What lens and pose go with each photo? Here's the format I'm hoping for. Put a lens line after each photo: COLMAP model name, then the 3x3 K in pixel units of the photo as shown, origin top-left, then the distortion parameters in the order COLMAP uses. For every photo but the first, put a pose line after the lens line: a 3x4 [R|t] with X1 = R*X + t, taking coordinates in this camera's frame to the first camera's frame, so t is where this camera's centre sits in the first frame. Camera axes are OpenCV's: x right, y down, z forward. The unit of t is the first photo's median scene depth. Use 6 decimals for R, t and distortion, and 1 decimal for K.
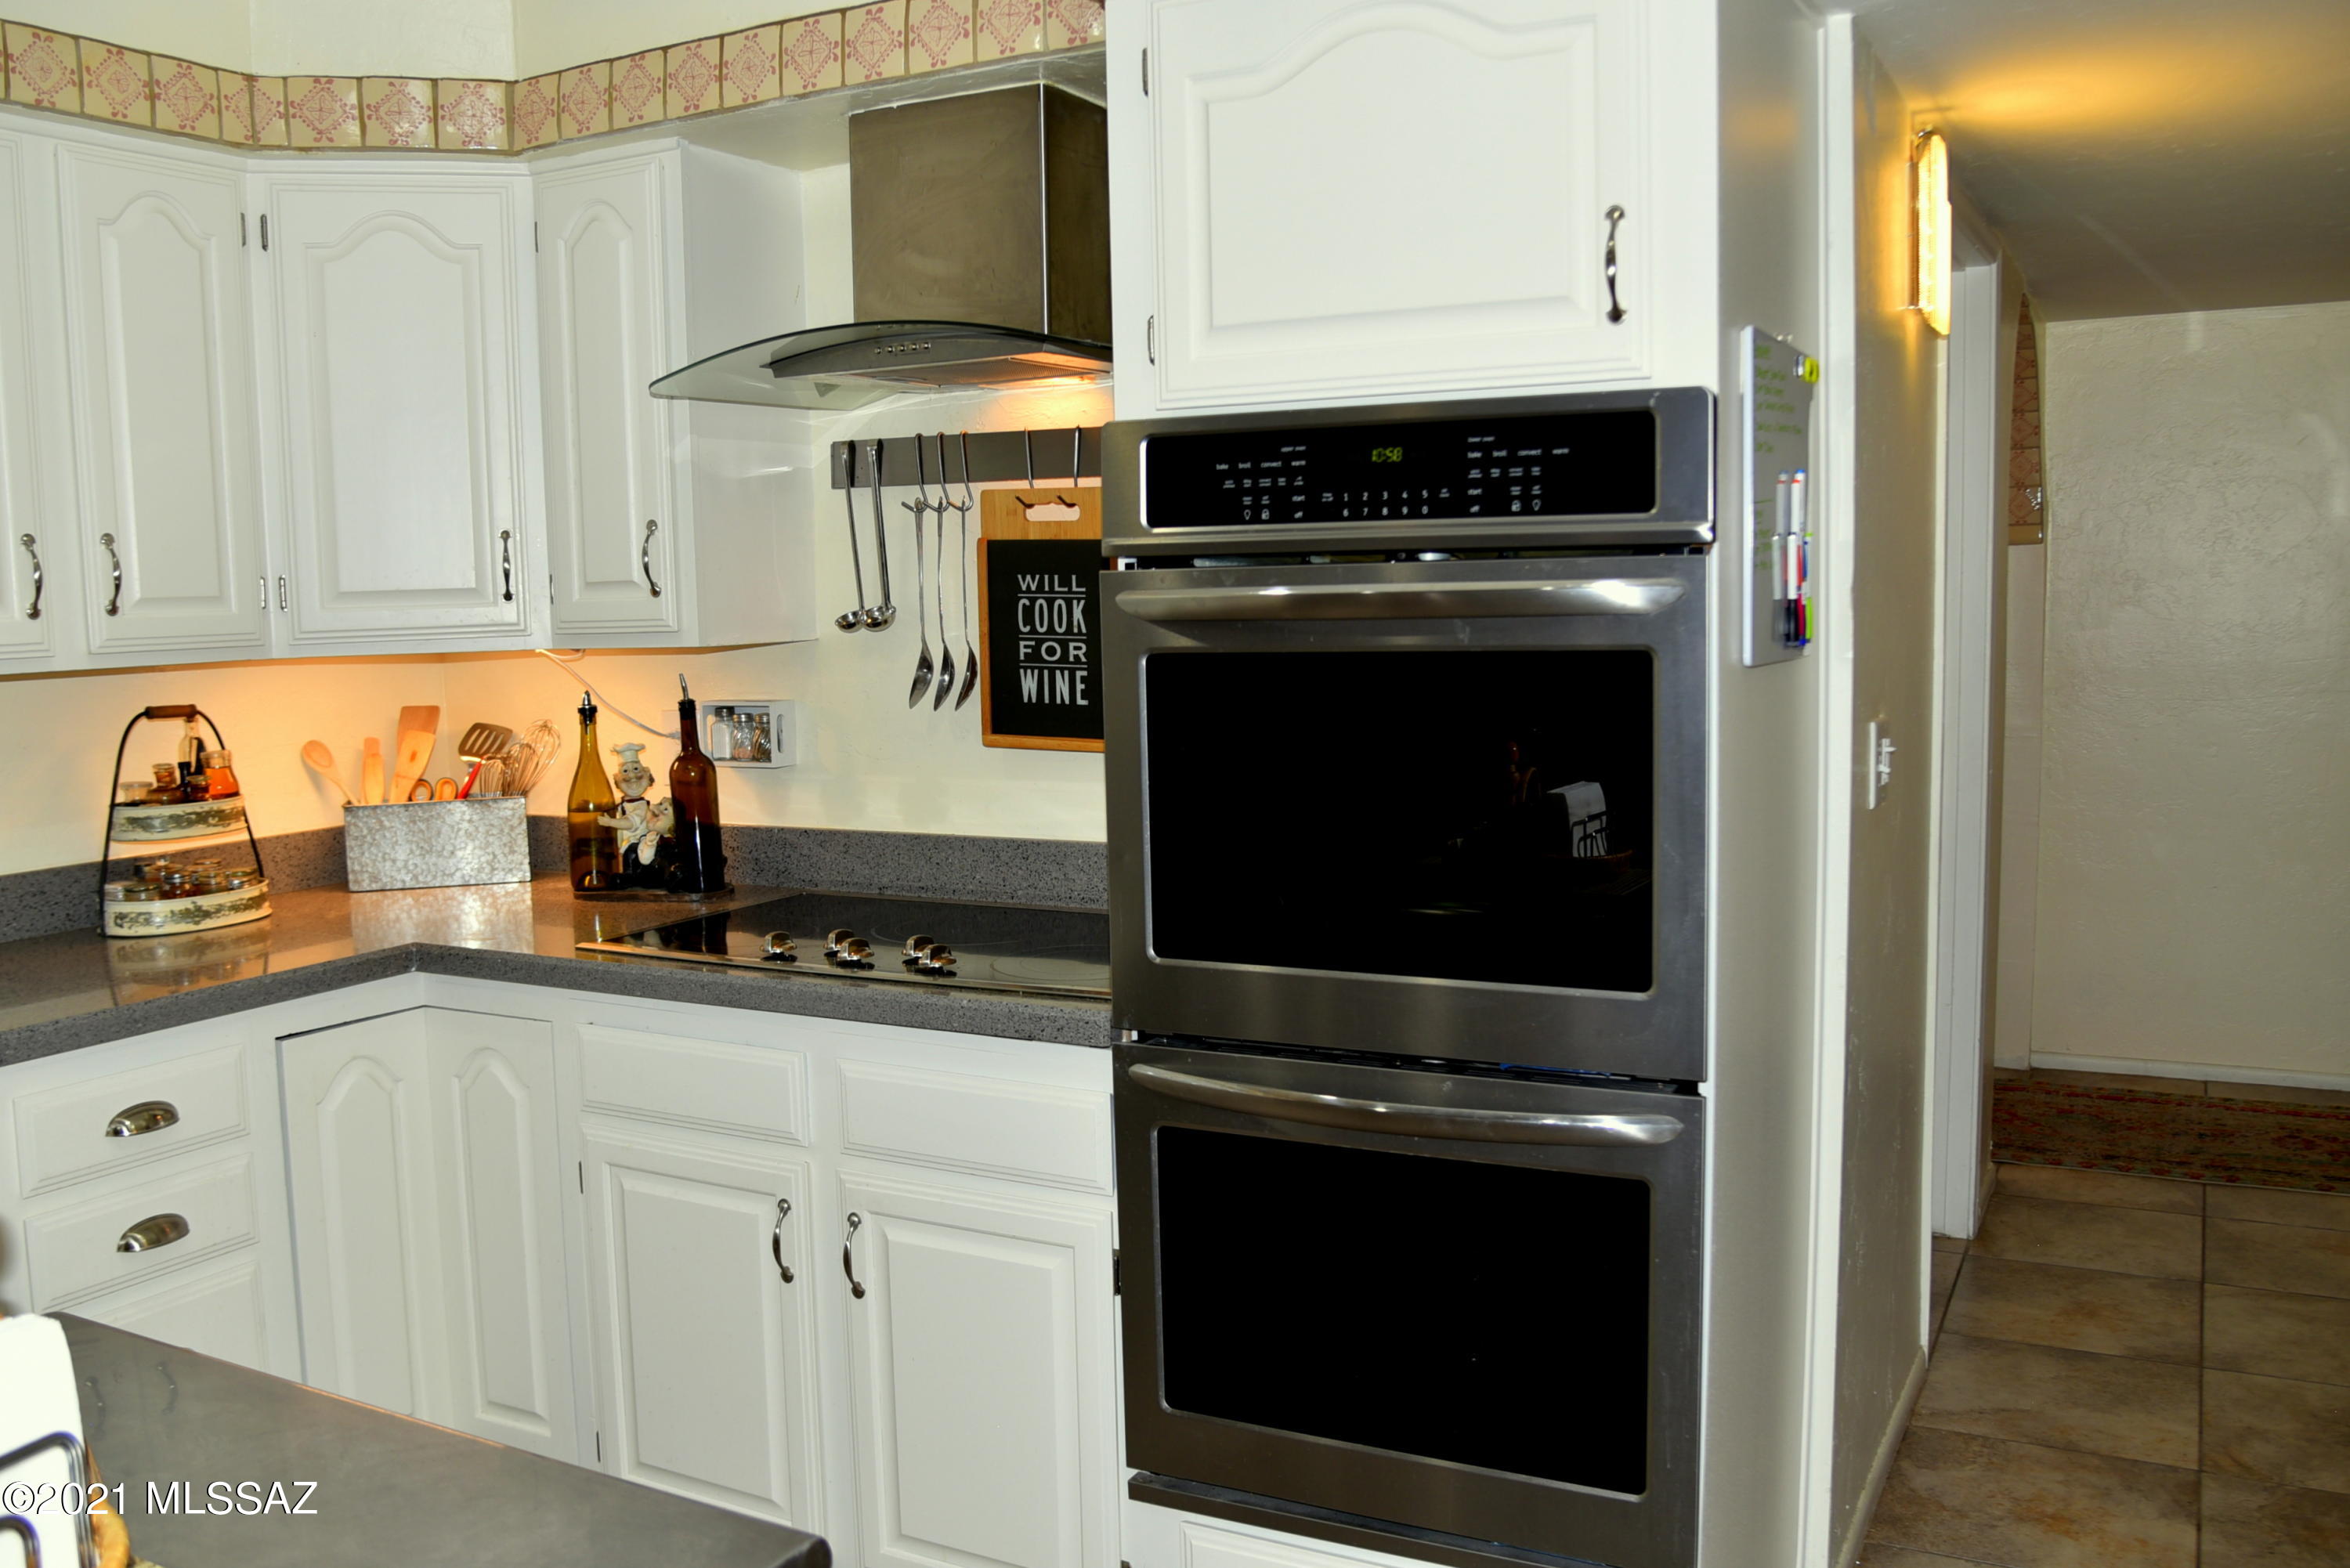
lens RADIAL K [[1909.7, 0, 1175.0], [0, 1909.7, 784.0], [0, 0, 1]] dist [-0.115959, 0.062985]
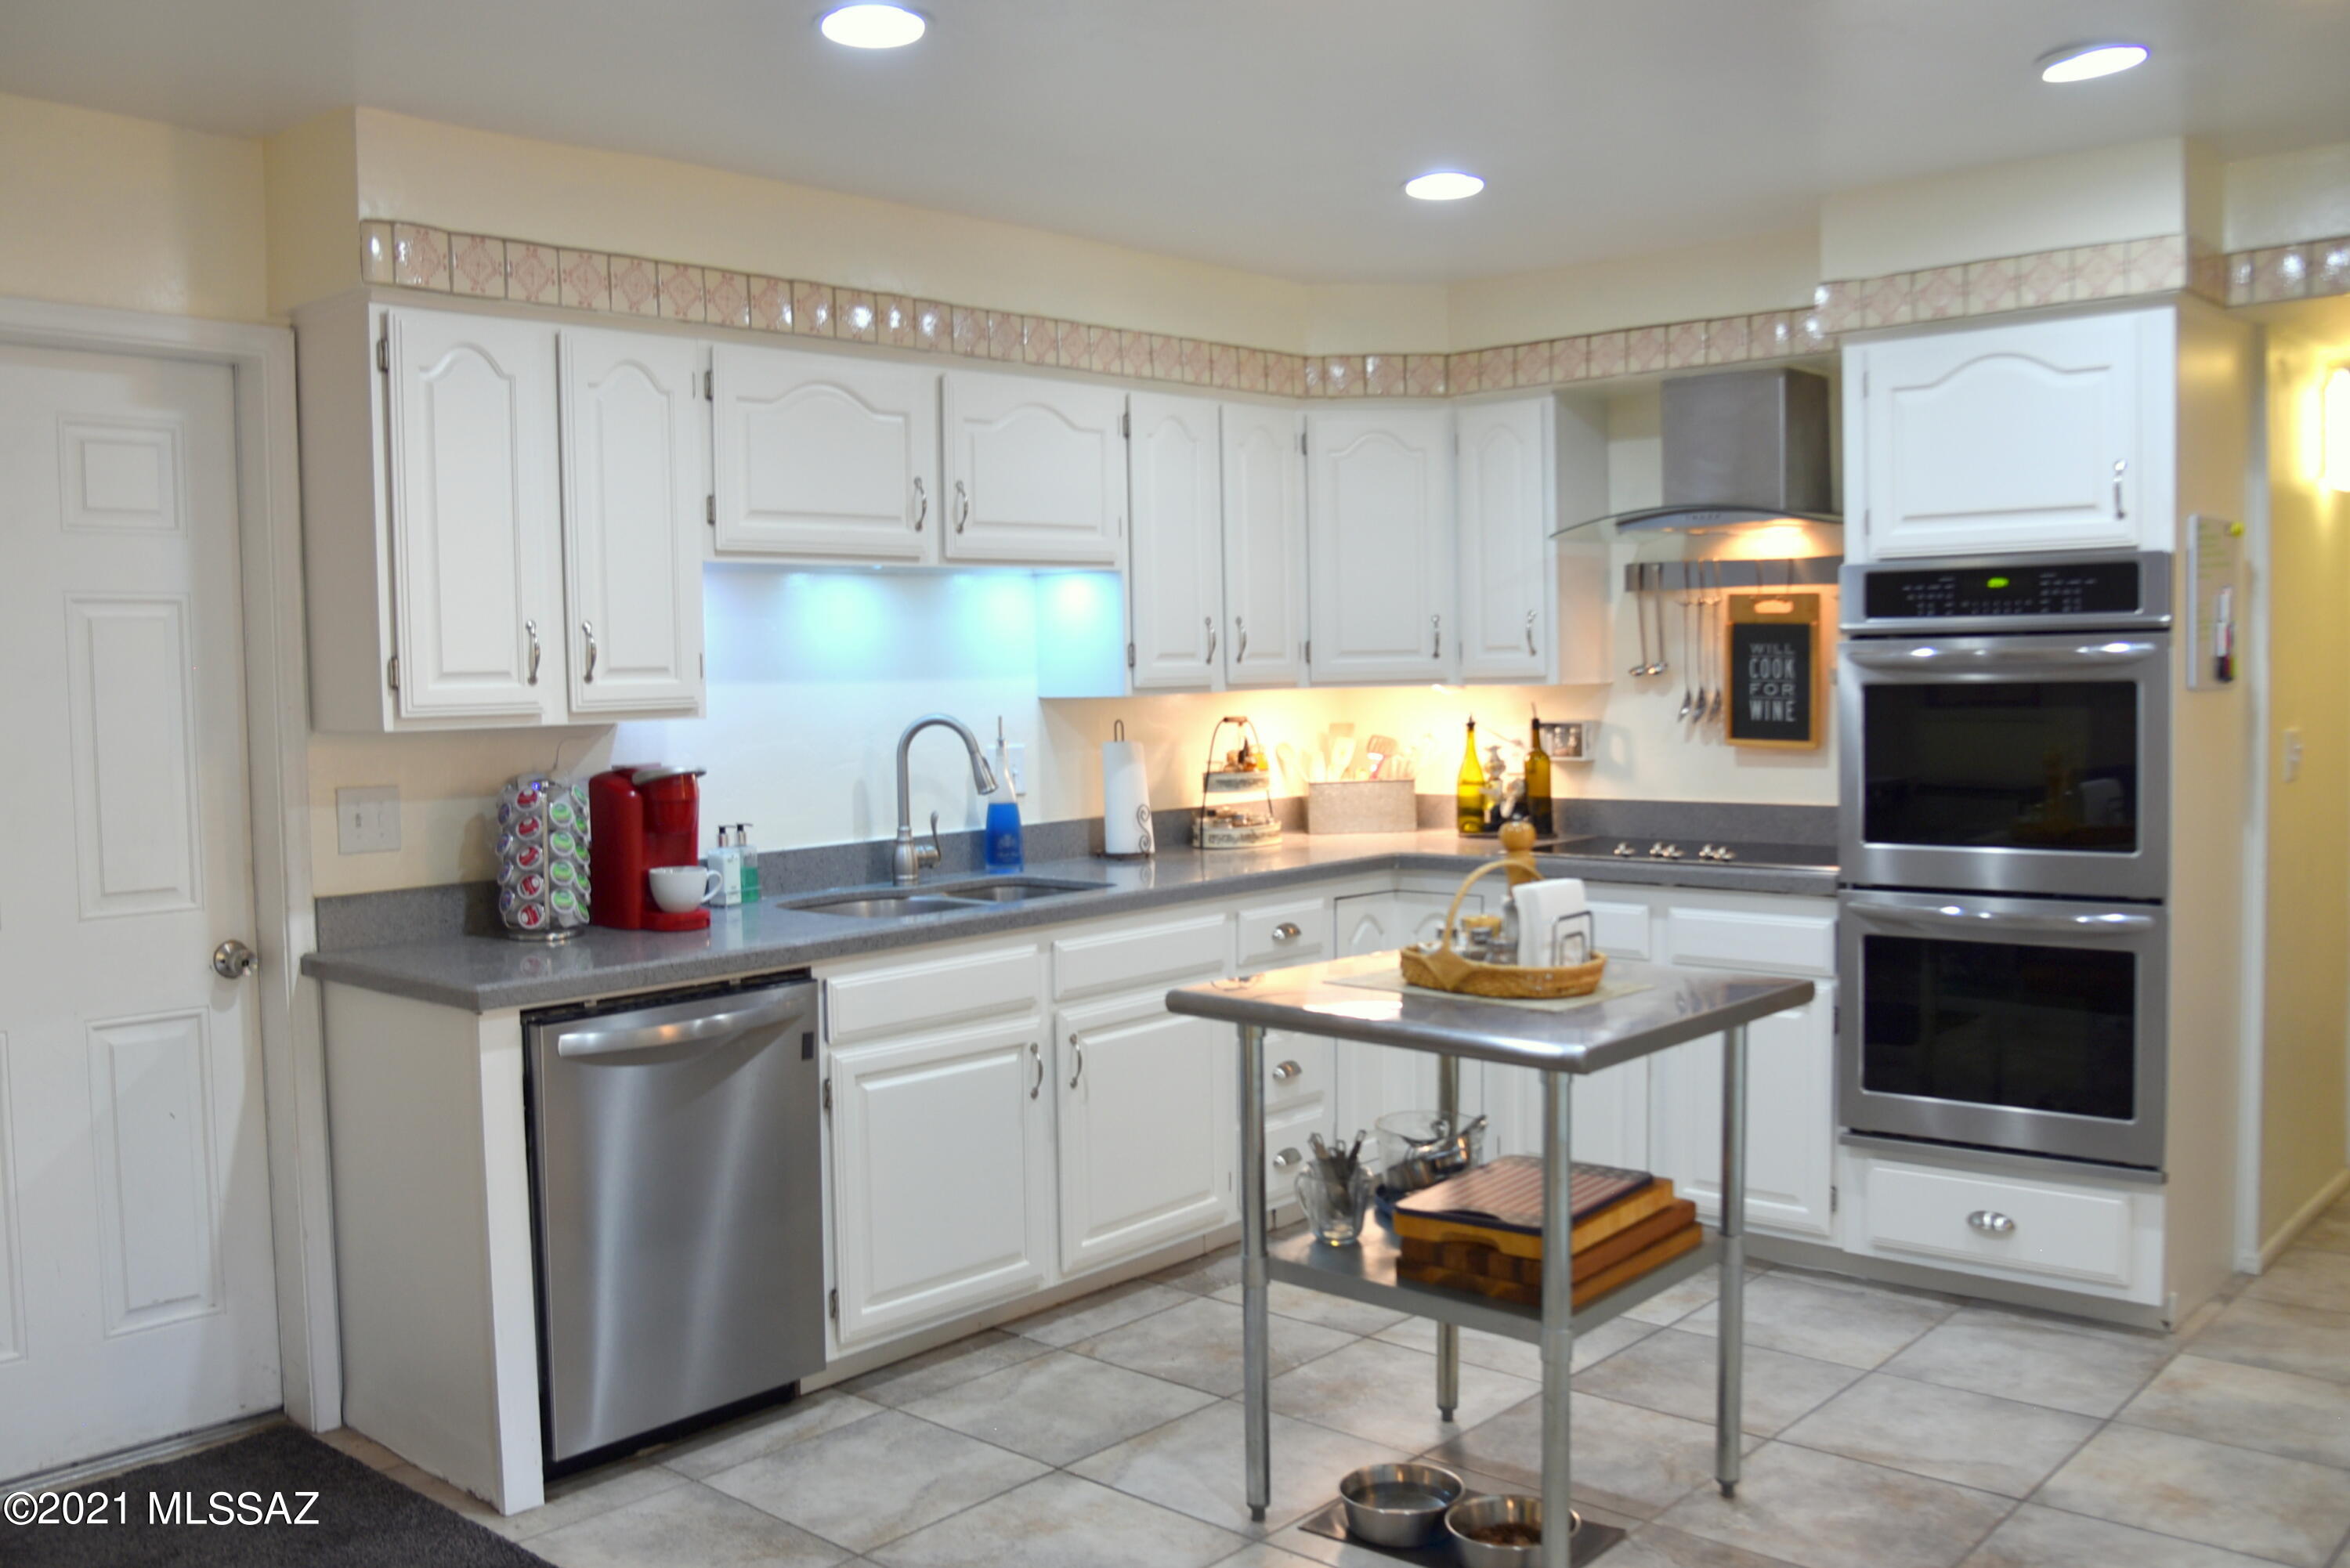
lens RADIAL K [[1966.9, 0, 1168.0], [0, 1966.9, 794.2], [0, 0, 1]] dist [-0.116354, 0.072645]
pose [[0.970724, 0.016838, -0.239606, -0.169139], [-0.025420, 0.999140, -0.032772, 0.093672], [0.238848, 0.037904, 0.970317, -0.798750]]
